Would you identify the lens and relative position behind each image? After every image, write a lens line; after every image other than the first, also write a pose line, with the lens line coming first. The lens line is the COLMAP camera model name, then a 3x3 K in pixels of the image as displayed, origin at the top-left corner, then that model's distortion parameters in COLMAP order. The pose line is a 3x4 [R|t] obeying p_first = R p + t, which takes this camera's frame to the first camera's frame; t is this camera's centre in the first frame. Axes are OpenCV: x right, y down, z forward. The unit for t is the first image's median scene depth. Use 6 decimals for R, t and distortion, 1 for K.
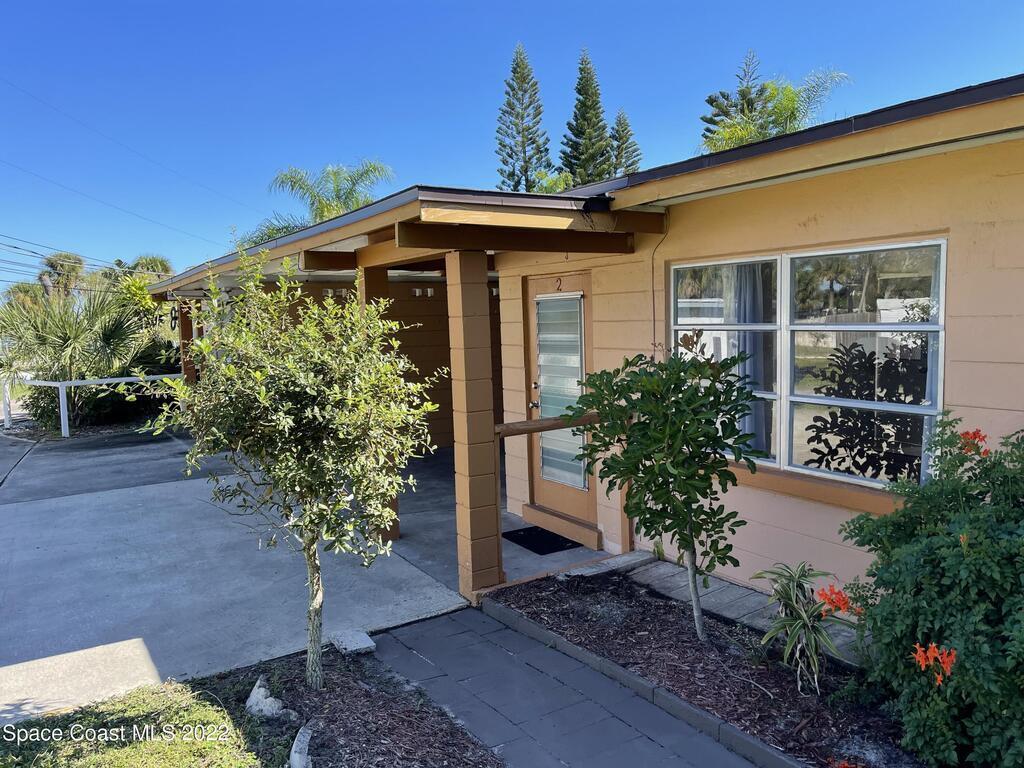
lens RADIAL K [[780.4, 0, 510.7], [0, 780.4, 386.2], [0, 0, 1]] dist [0.015691, -0.026160]
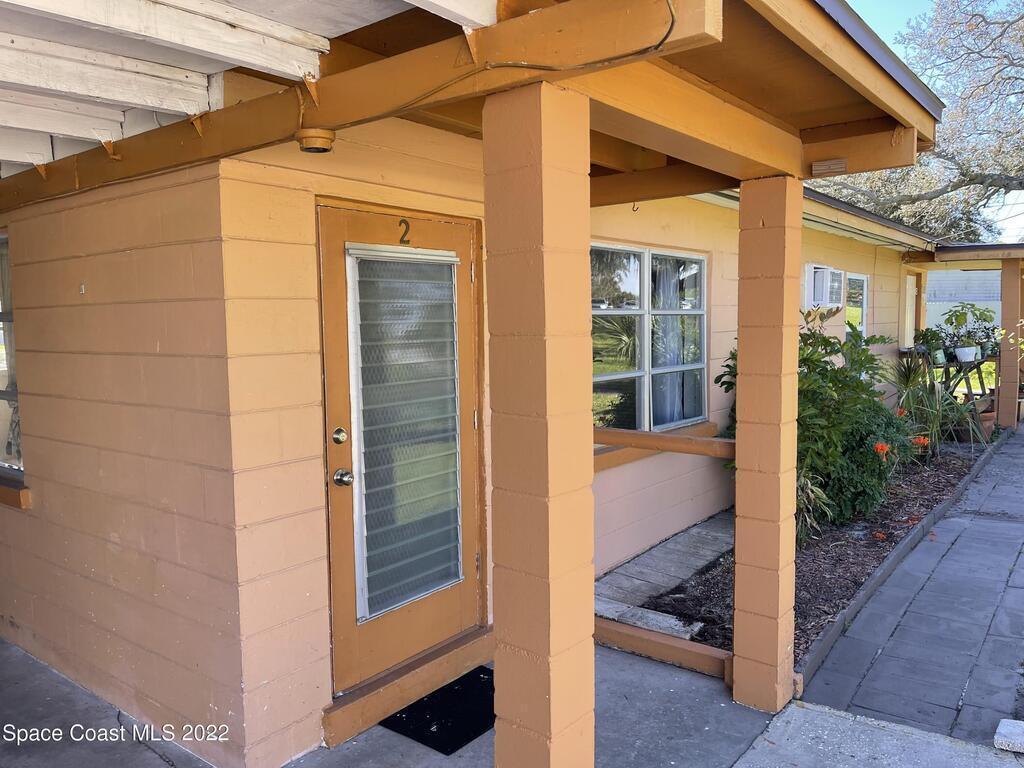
lens RADIAL K [[780.4, 0, 508.1], [0, 780.4, 382.4], [0, 0, 1]] dist [0.015691, -0.026160]
pose [[-0.357093, -0.046982, 0.932886, -0.595467], [0.103929, 0.990534, 0.089667, -0.087803], [-0.928269, 0.128974, -0.348831, 1.448687]]
